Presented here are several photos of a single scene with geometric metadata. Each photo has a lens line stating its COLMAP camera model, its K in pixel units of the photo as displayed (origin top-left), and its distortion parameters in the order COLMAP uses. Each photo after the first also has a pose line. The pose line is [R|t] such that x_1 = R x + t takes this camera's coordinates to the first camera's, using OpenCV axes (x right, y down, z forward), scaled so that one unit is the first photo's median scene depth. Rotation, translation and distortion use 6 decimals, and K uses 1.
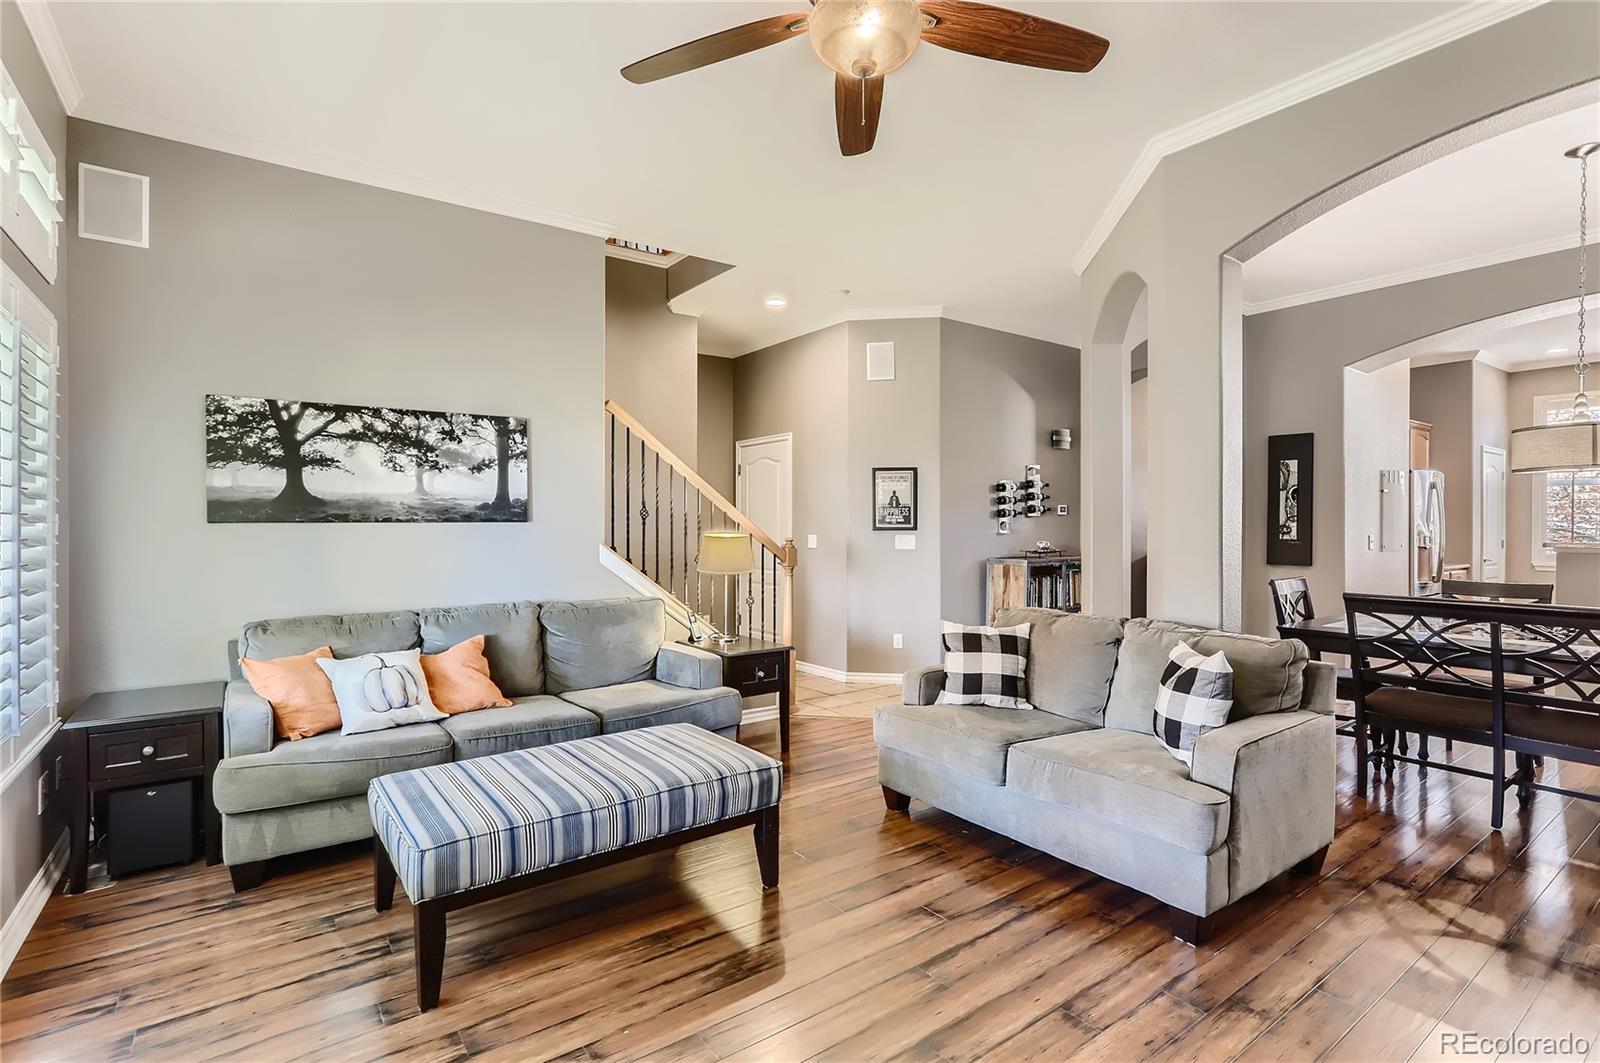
lens RADIAL K [[773.0, 0, 796.9], [0, 773.0, 513.3], [0, 0, 1]] dist [-0.038293, 0.021472]
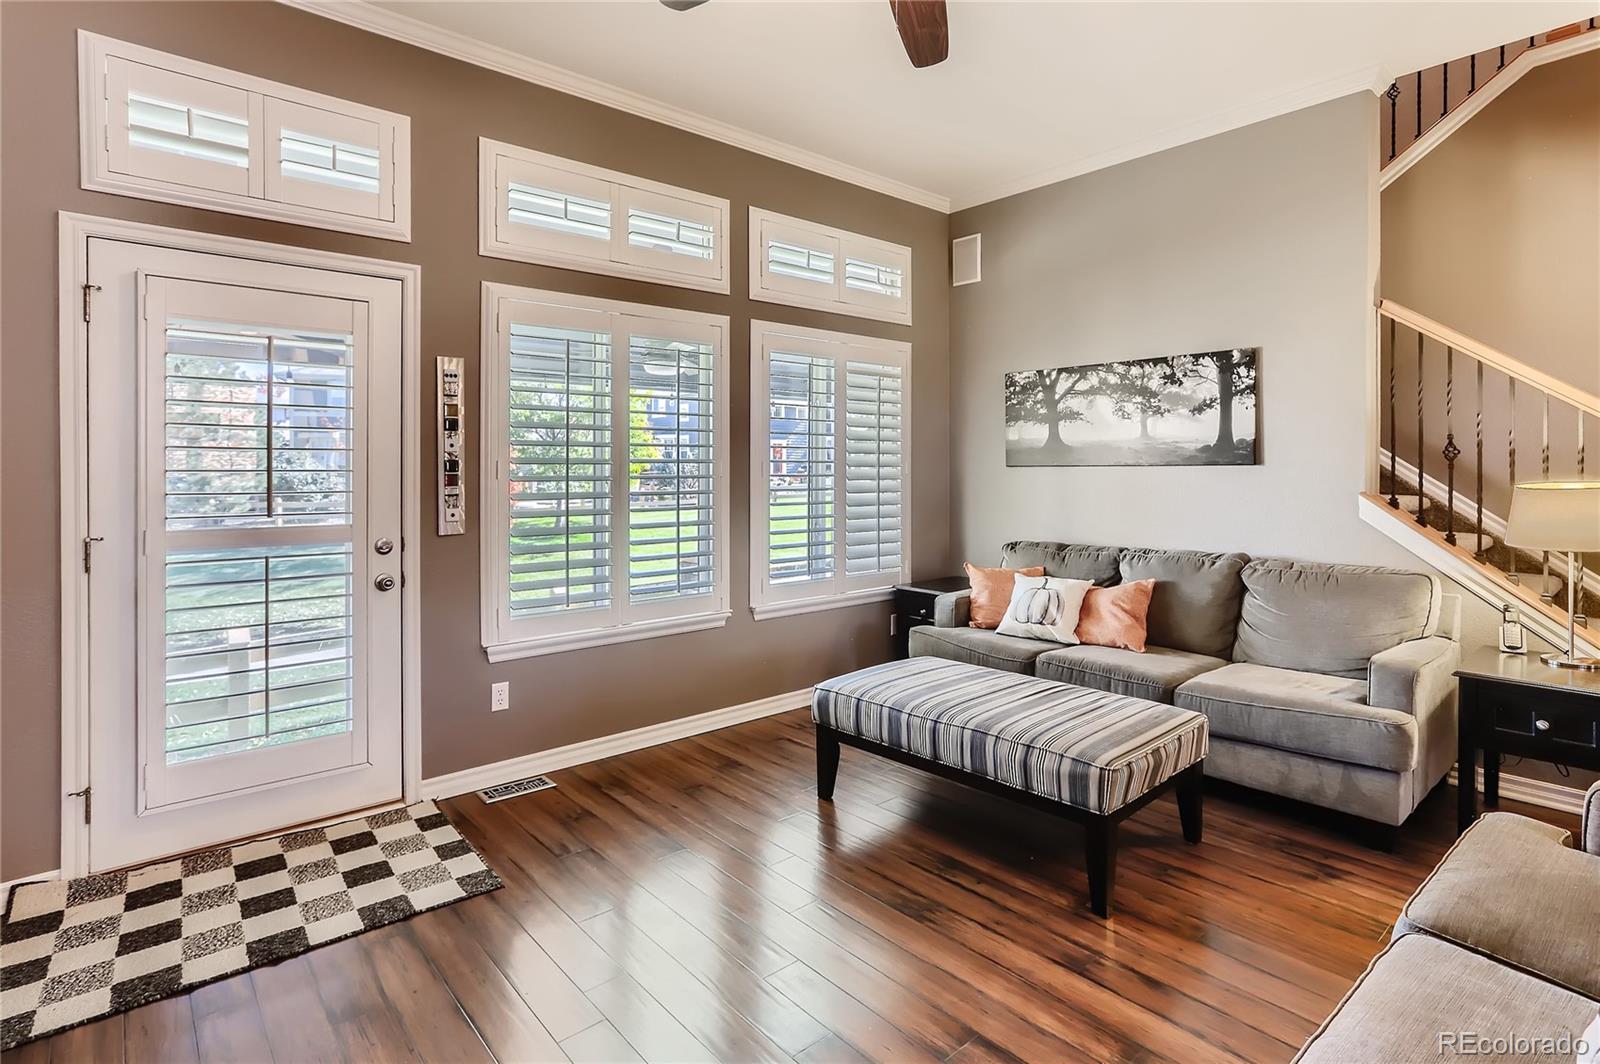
lens RADIAL K [[806.1, 0, 804.2], [0, 806.1, 448.8], [0, 0, 1]] dist [-0.019470, 0.000075]
pose [[0.080954, -0.022026, -0.996474, 0.579727], [0.013951, 0.999683, -0.020964, 0.005160], [0.996620, -0.012205, 0.081236, 0.457248]]
